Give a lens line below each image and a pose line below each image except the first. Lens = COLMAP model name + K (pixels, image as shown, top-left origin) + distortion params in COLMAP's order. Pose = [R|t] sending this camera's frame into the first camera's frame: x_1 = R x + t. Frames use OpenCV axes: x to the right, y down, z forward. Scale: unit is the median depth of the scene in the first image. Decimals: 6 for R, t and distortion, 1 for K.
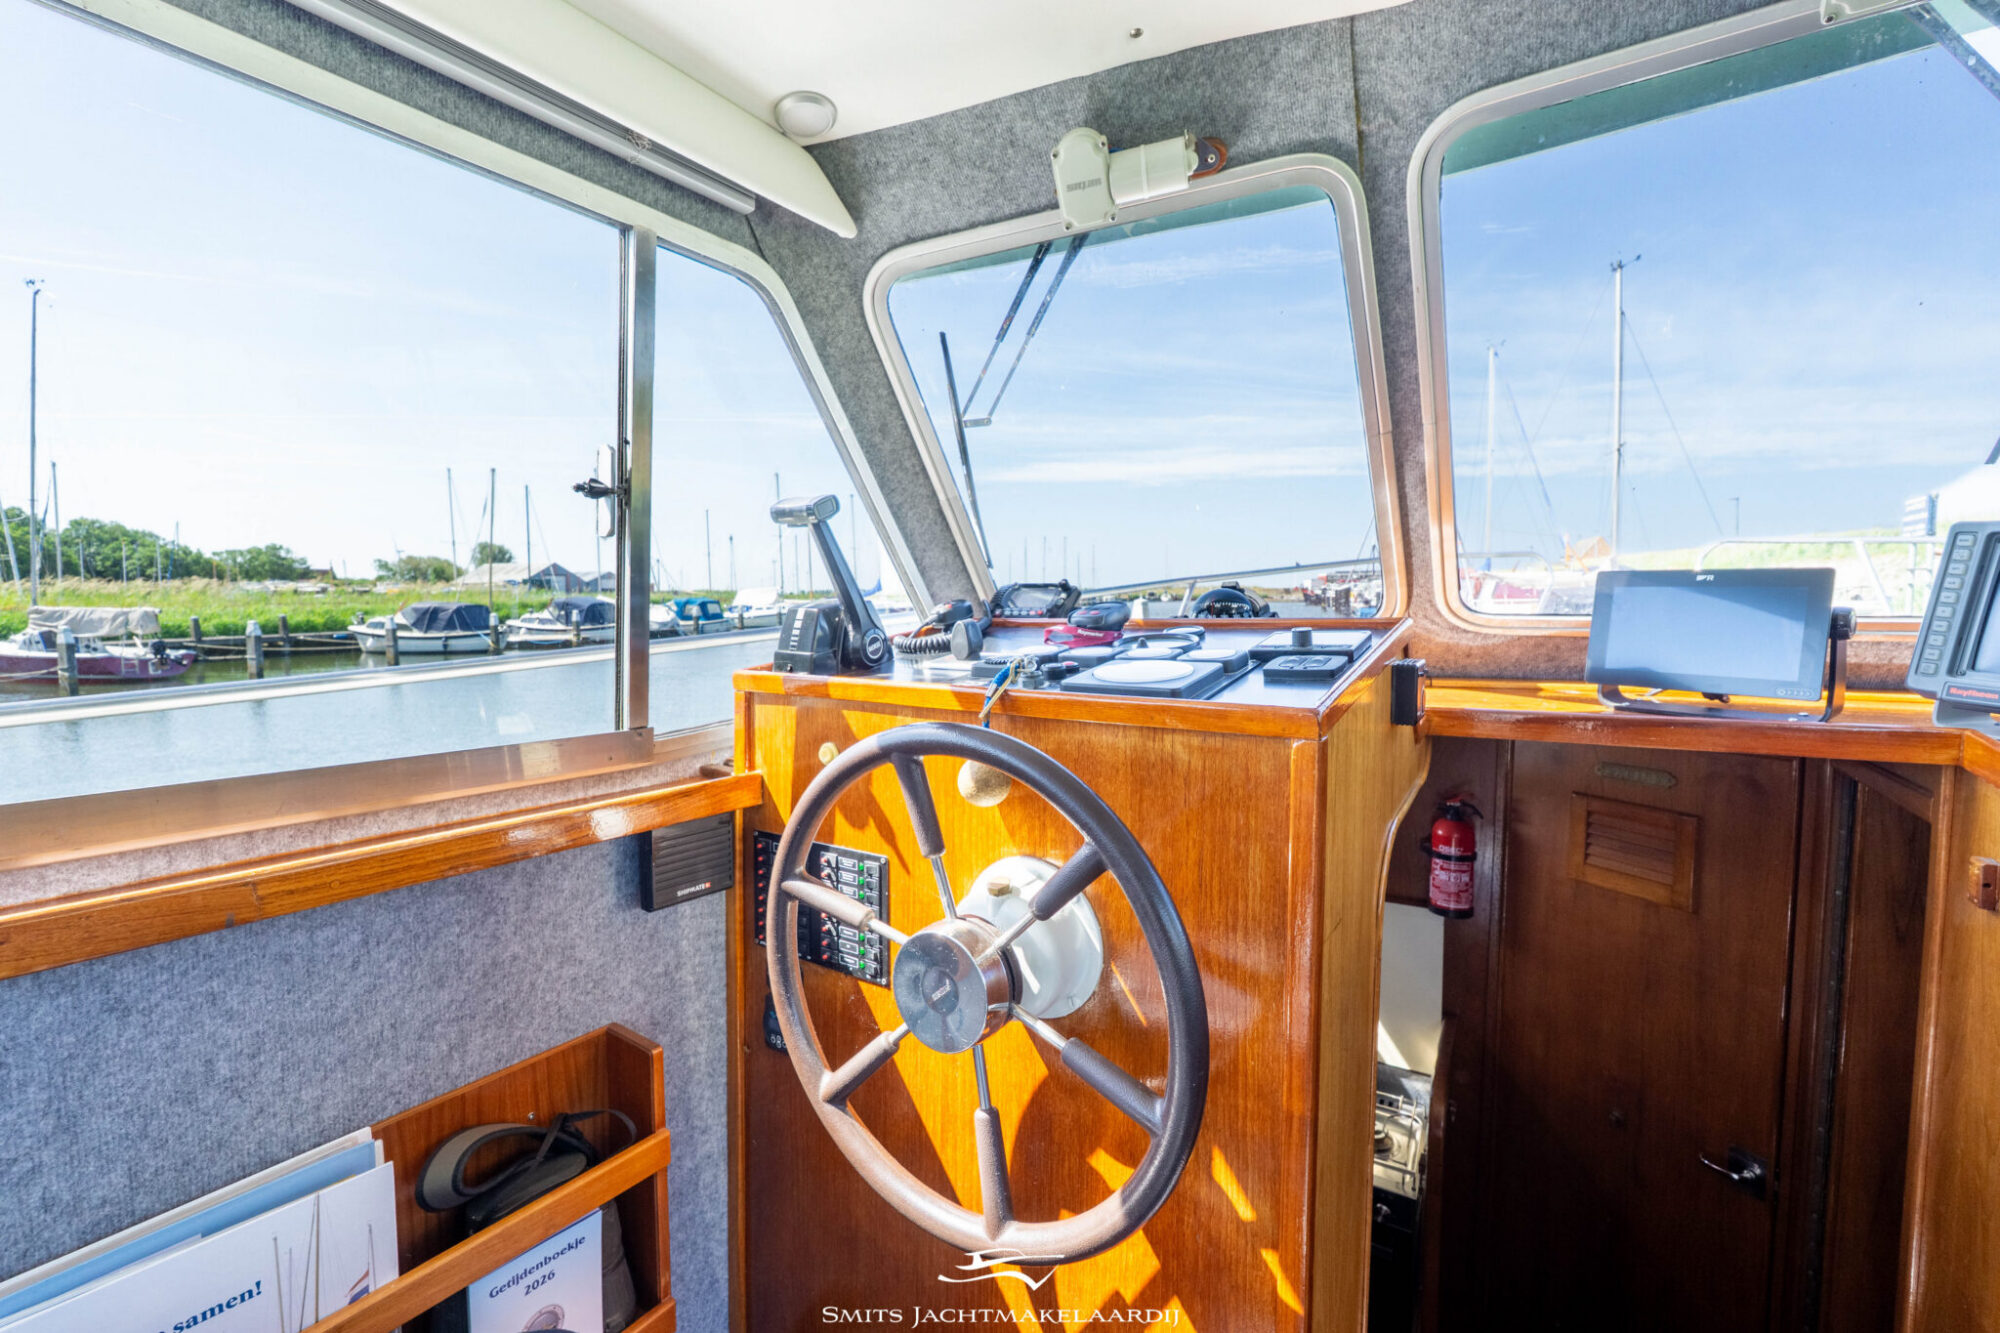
lens RADIAL K [[840.0, 0, 994.1], [0, 840.0, 656.5], [0, 0, 1]] dist [-0.001566, -0.001956]
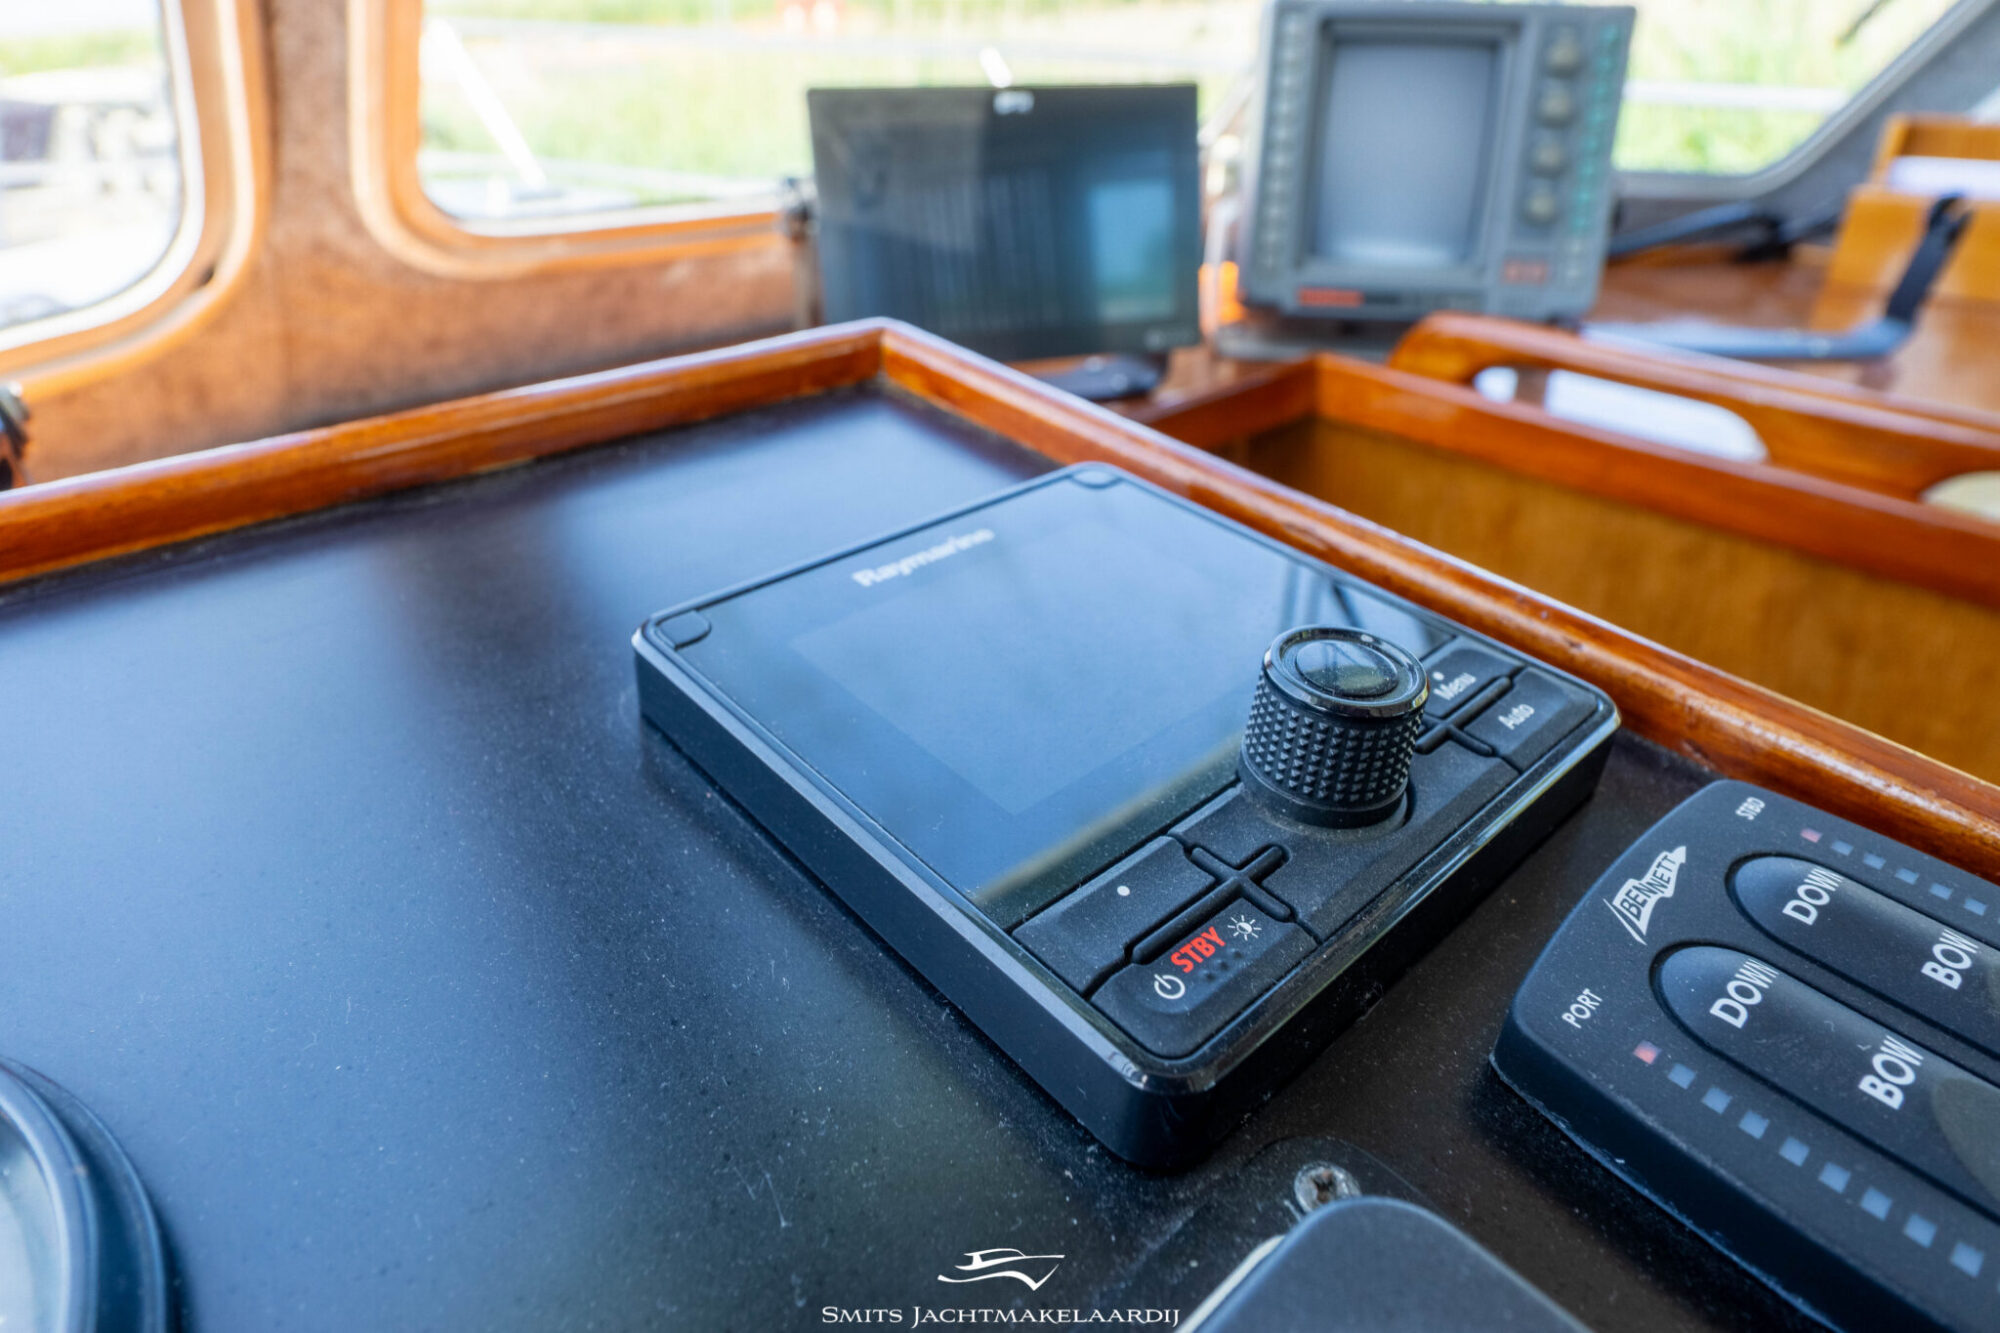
lens RADIAL K [[1184.9, 0, 1013.9], [0, 1184.9, 674.4], [0, 0, 1]] dist [-0.007403, -0.000206]
pose [[0.217724, -0.447030, 0.867618, 0.163209], [0.088527, 0.894324, 0.438575, -0.100323], [-0.971987, -0.018681, 0.234290, 0.864520]]
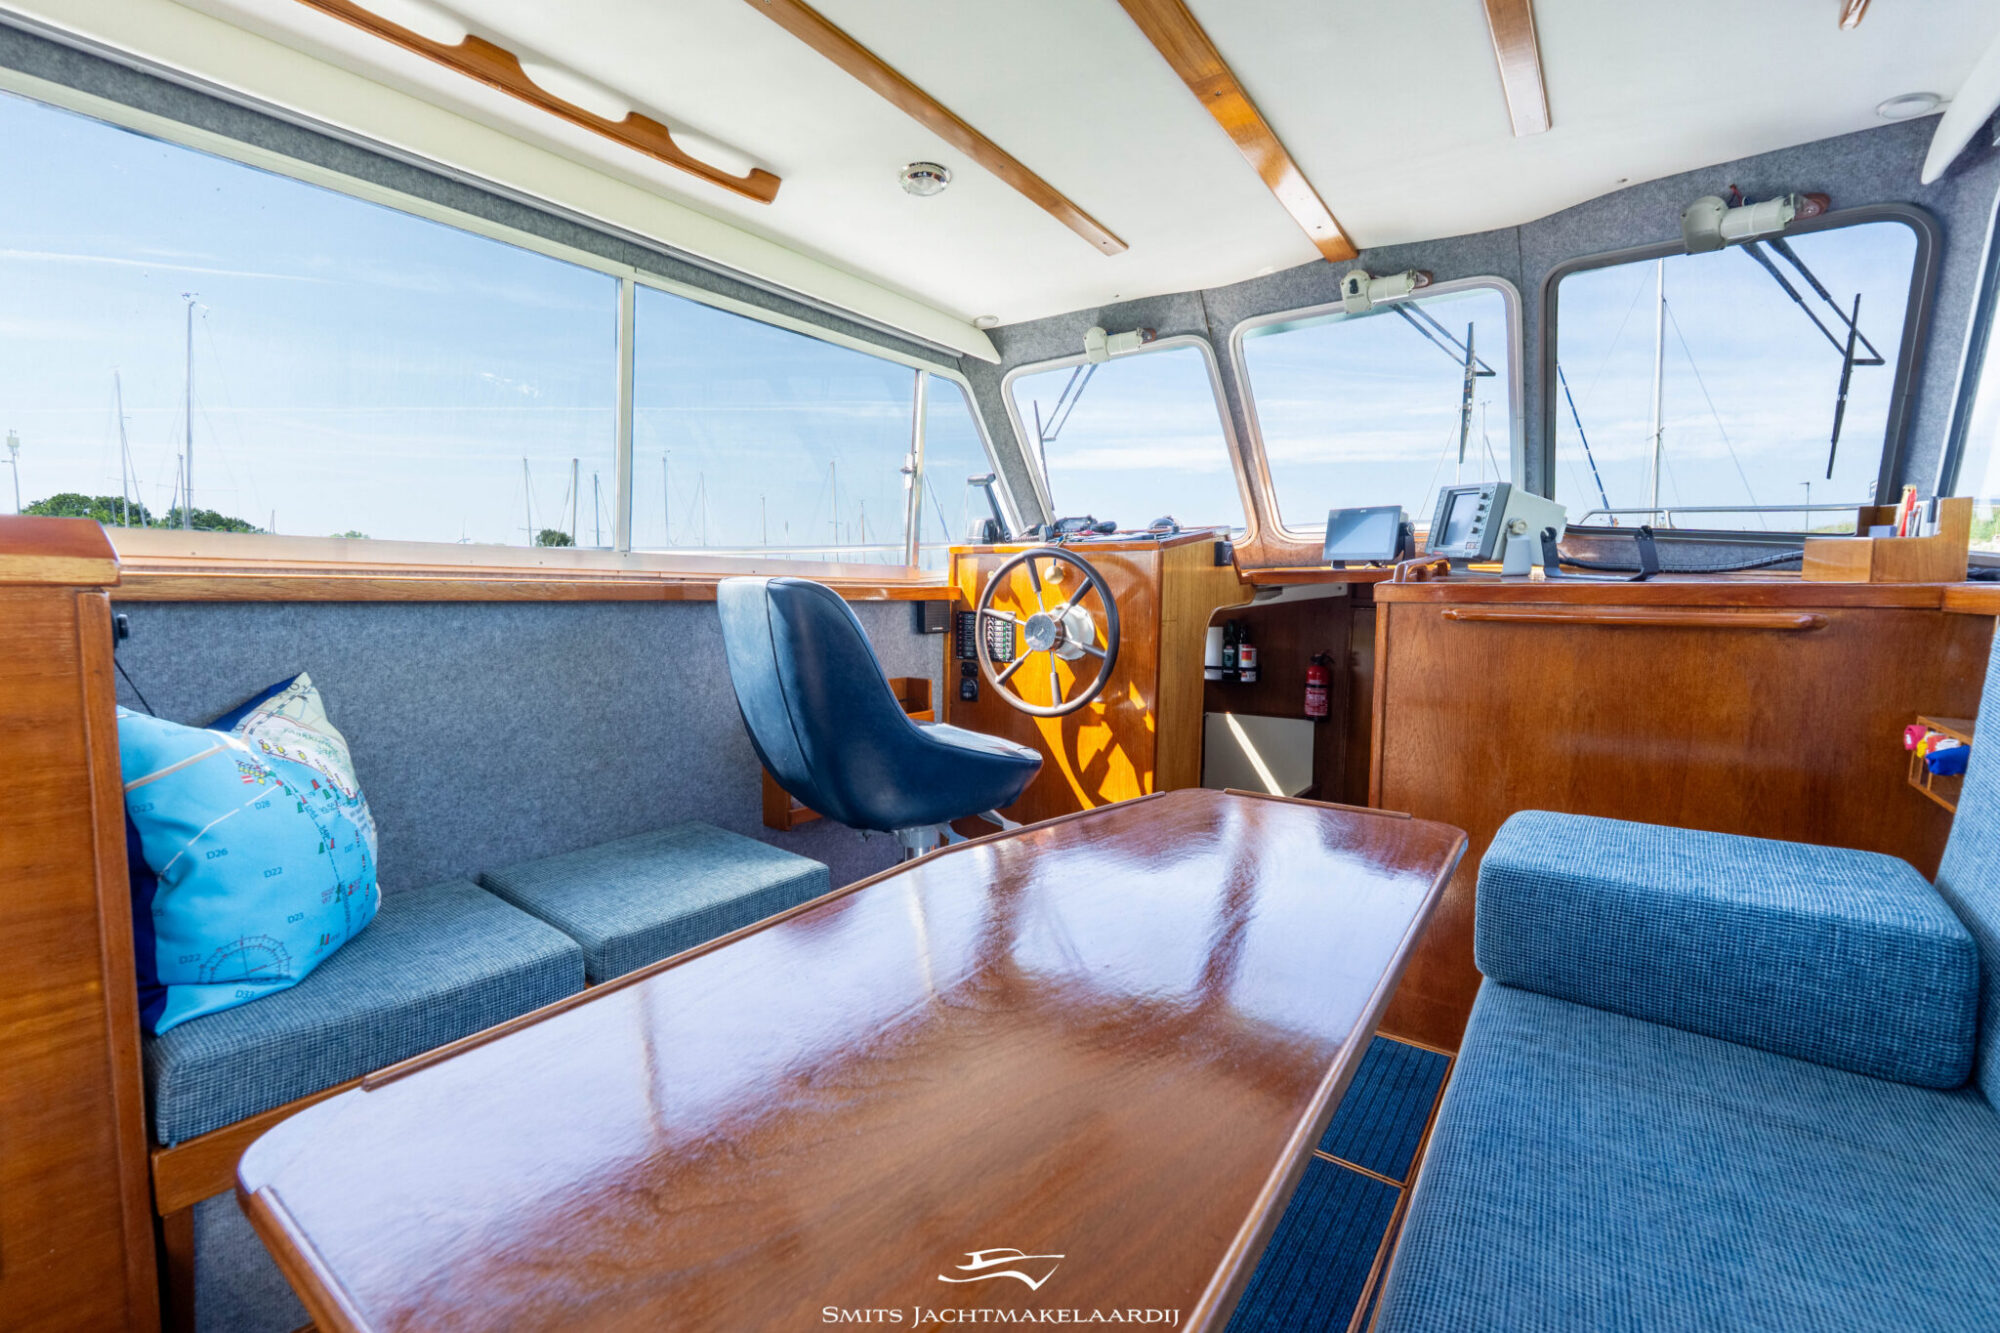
lens RADIAL K [[840.0, 0, 992.6], [0, 840.0, 653.0], [0, 0, 1]] dist [-0.001566, -0.001956]
pose [[0.998341, 0.016839, -0.055067, -0.046013], [-0.015857, 0.999708, 0.018231, 0.280848], [0.055358, -0.017328, 0.998316, -1.425423]]
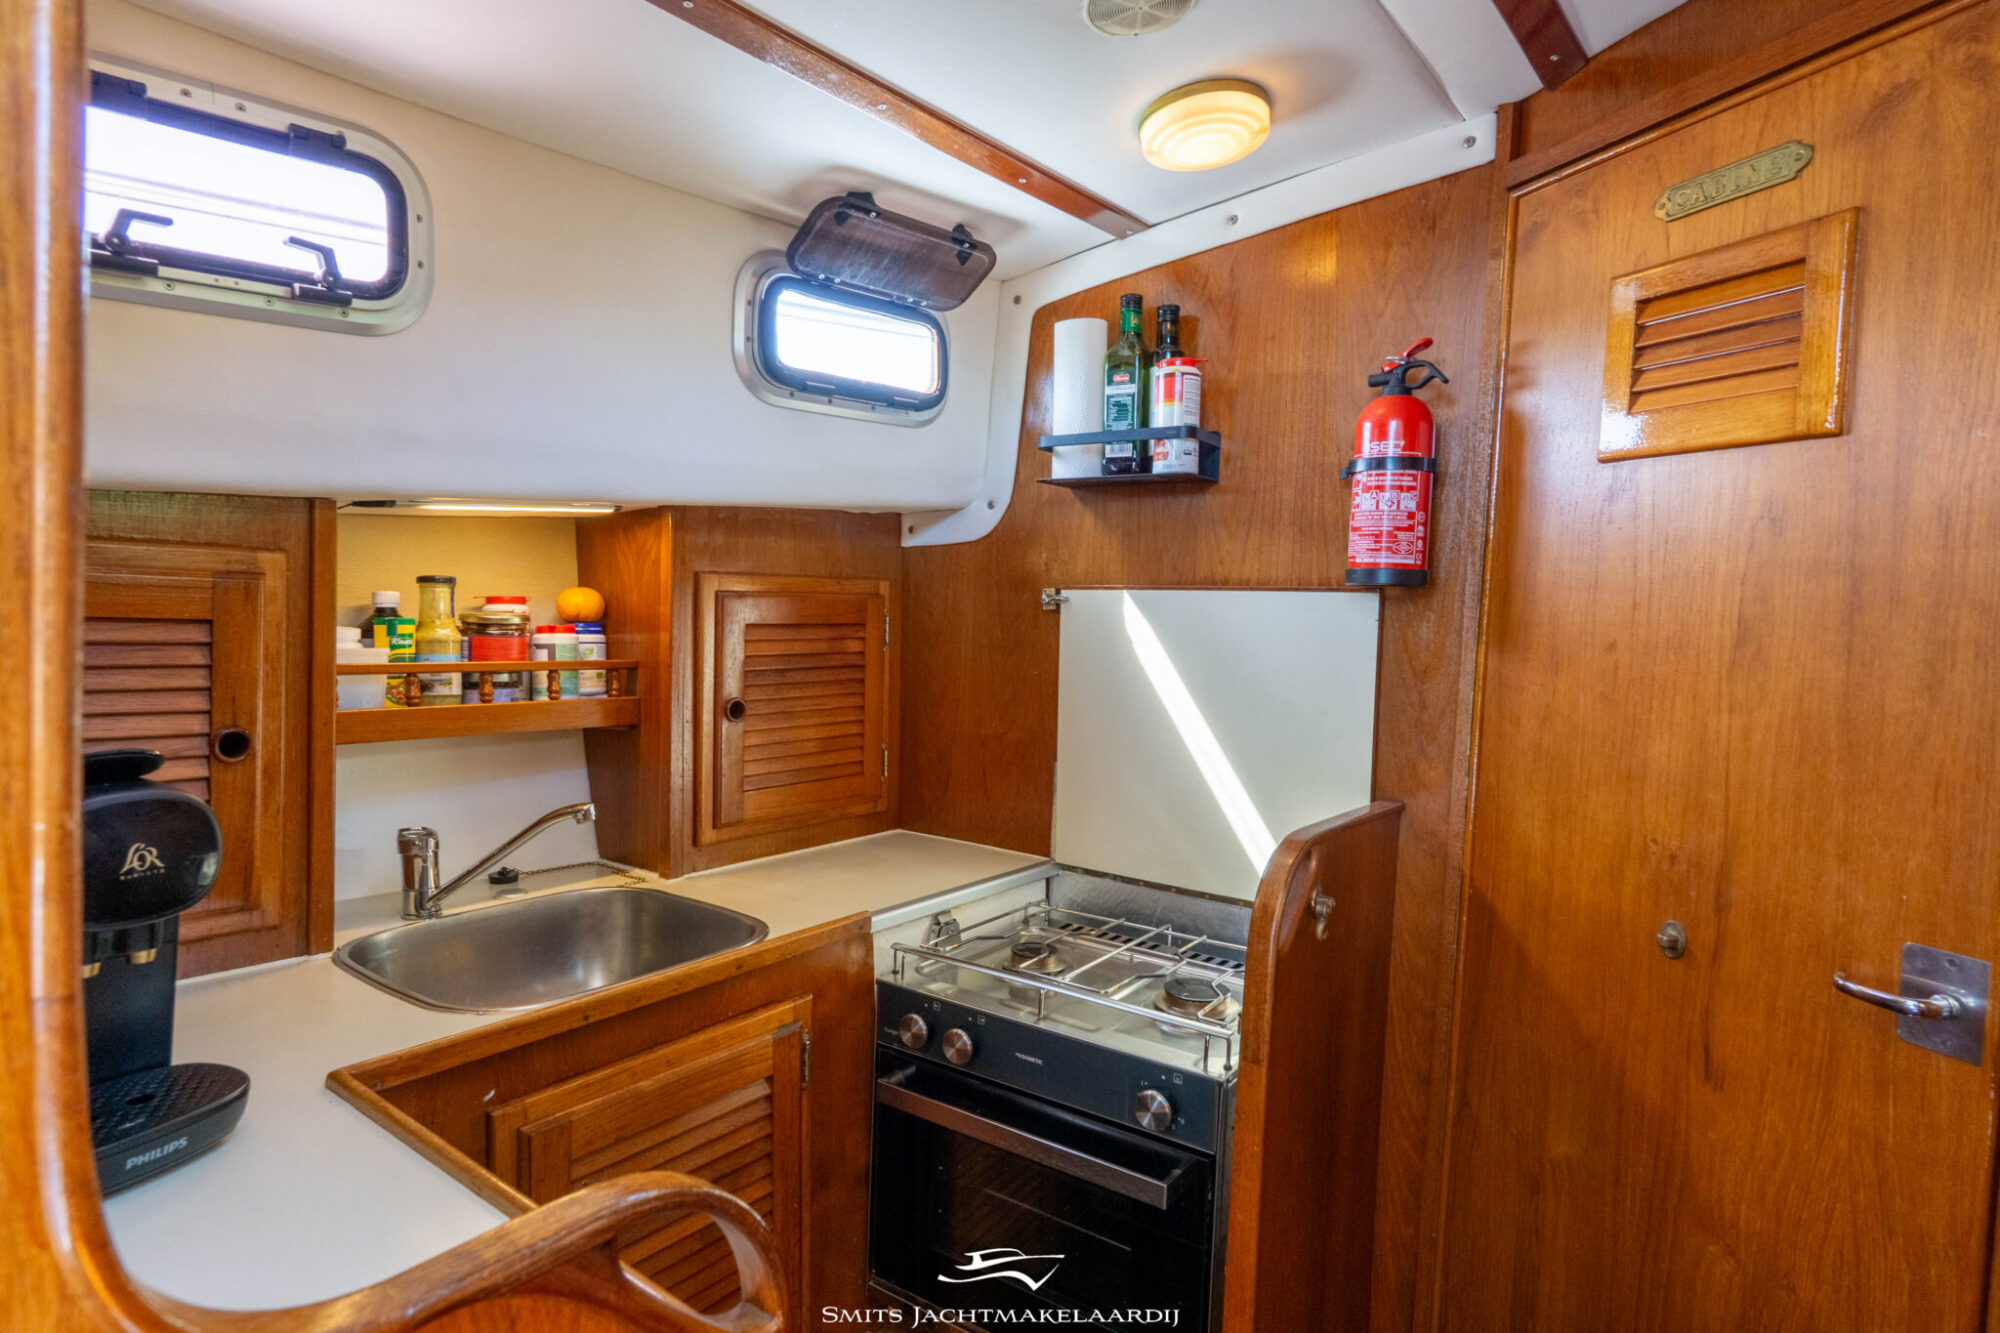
lens RADIAL K [[1094.4, 0, 996.8], [0, 1094.4, 659.1], [0, 0, 1]] dist [-0.002901, -0.000099]
pose [[0.997533, 0.039972, -0.057707, 0.665983], [-0.040332, 0.999173, -0.005084, 0.692589], [0.057456, 0.007399, 0.998321, 0.622288]]
